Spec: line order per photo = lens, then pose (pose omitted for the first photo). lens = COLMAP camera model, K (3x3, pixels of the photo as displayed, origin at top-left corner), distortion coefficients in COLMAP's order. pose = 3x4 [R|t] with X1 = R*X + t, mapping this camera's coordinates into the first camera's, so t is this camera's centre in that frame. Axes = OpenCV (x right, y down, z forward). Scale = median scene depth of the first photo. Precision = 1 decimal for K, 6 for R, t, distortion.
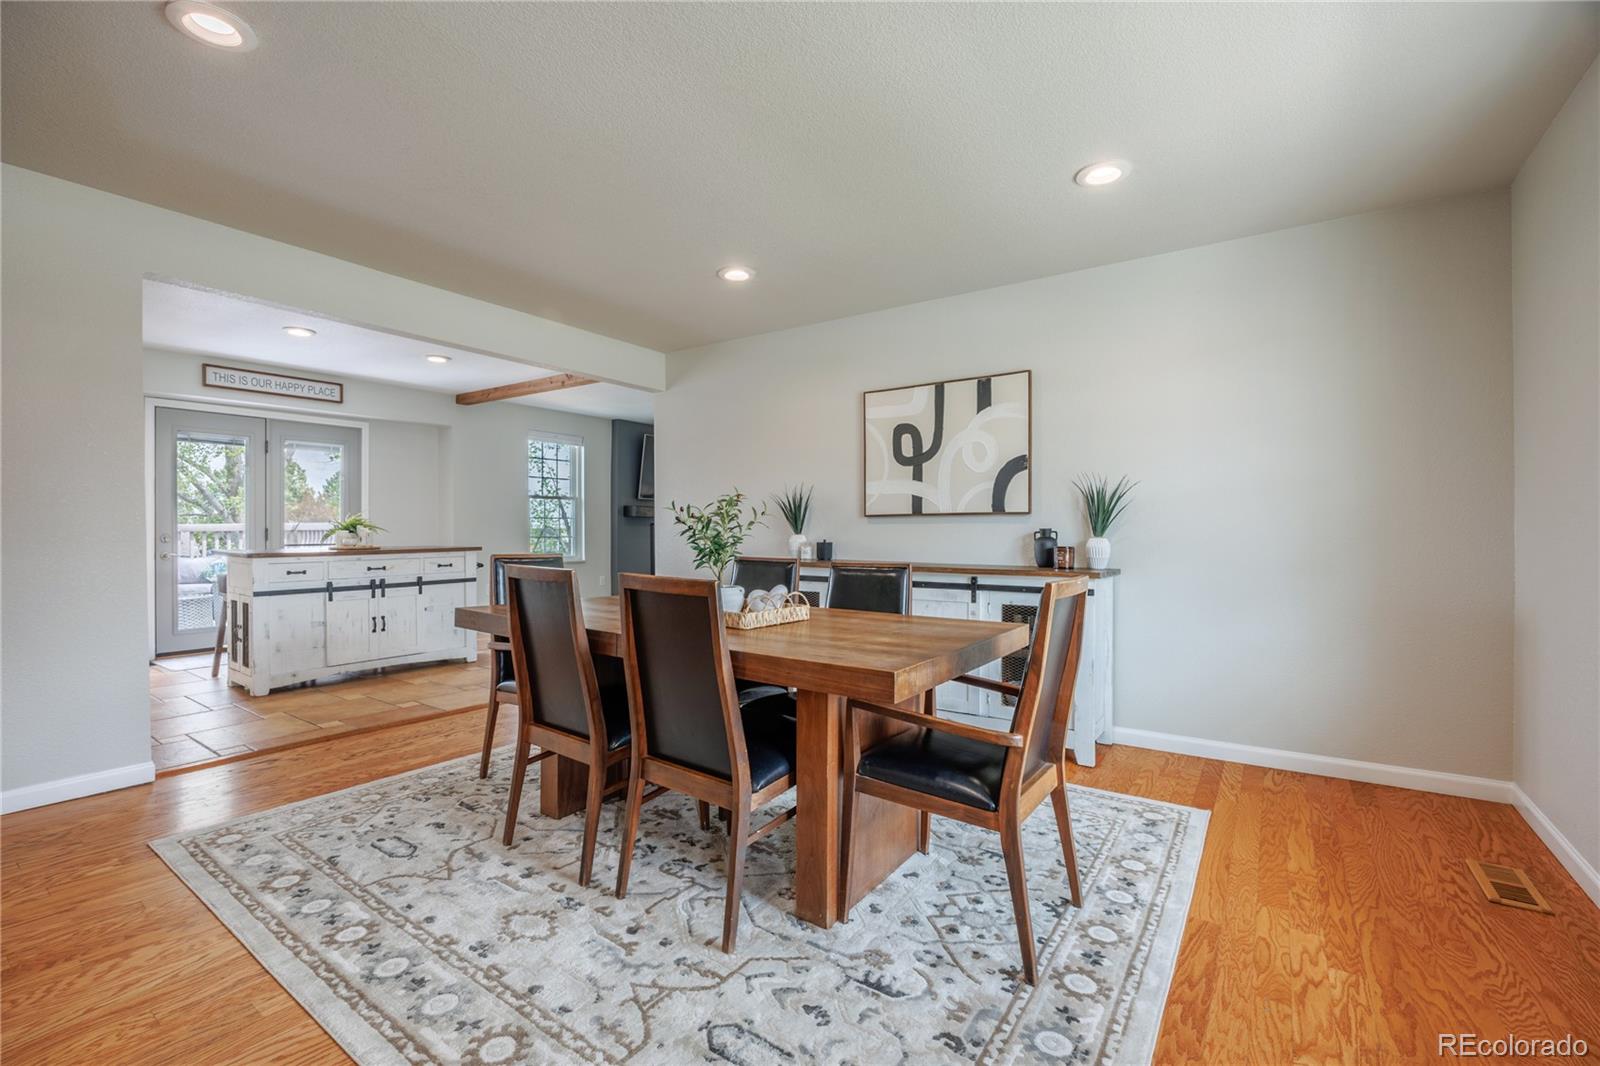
lens RADIAL K [[703.3, 0, 800.0], [0, 703.3, 533.0], [0, 0, 1]] dist [-0.018618, 0.000032]
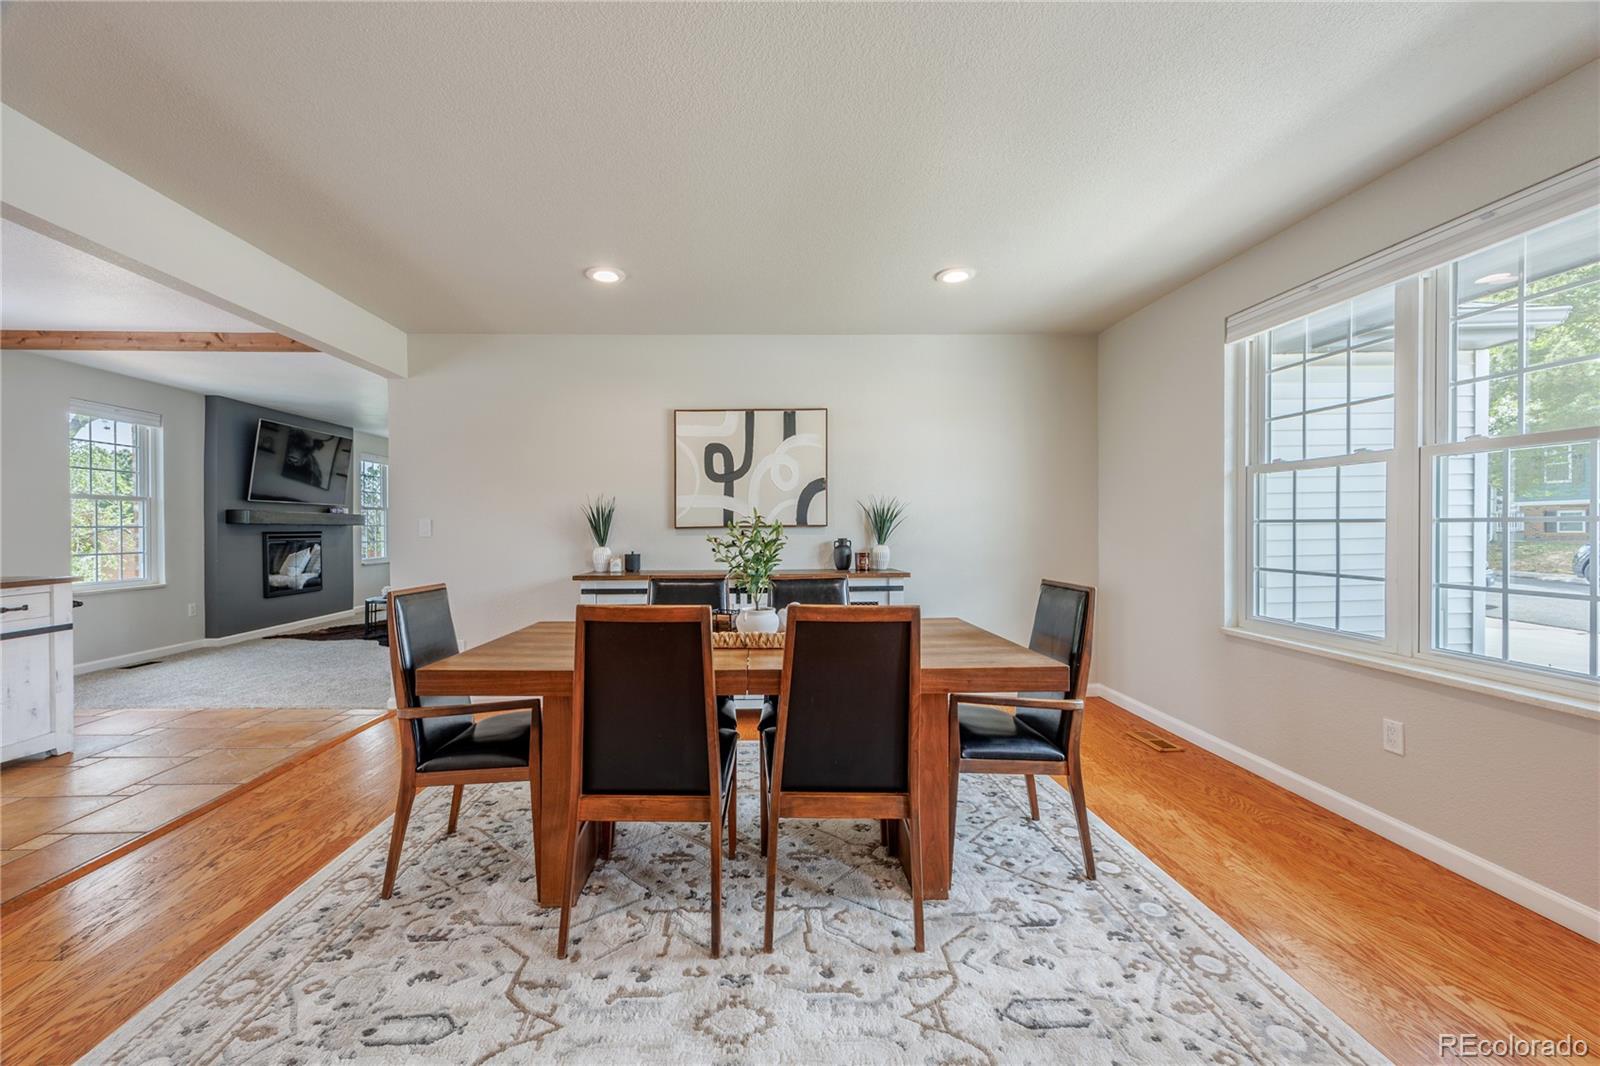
lens RADIAL K [[631.7, 0, 800.0], [0, 631.7, 533.0], [0, 0, 1]] dist [-0.001739, -0.000083]
pose [[0.789063, -0.012021, 0.614194, -0.391419], [0.010783, 0.999926, 0.005718, -0.022887], [-0.614217, 0.002111, 0.789134, 0.162715]]
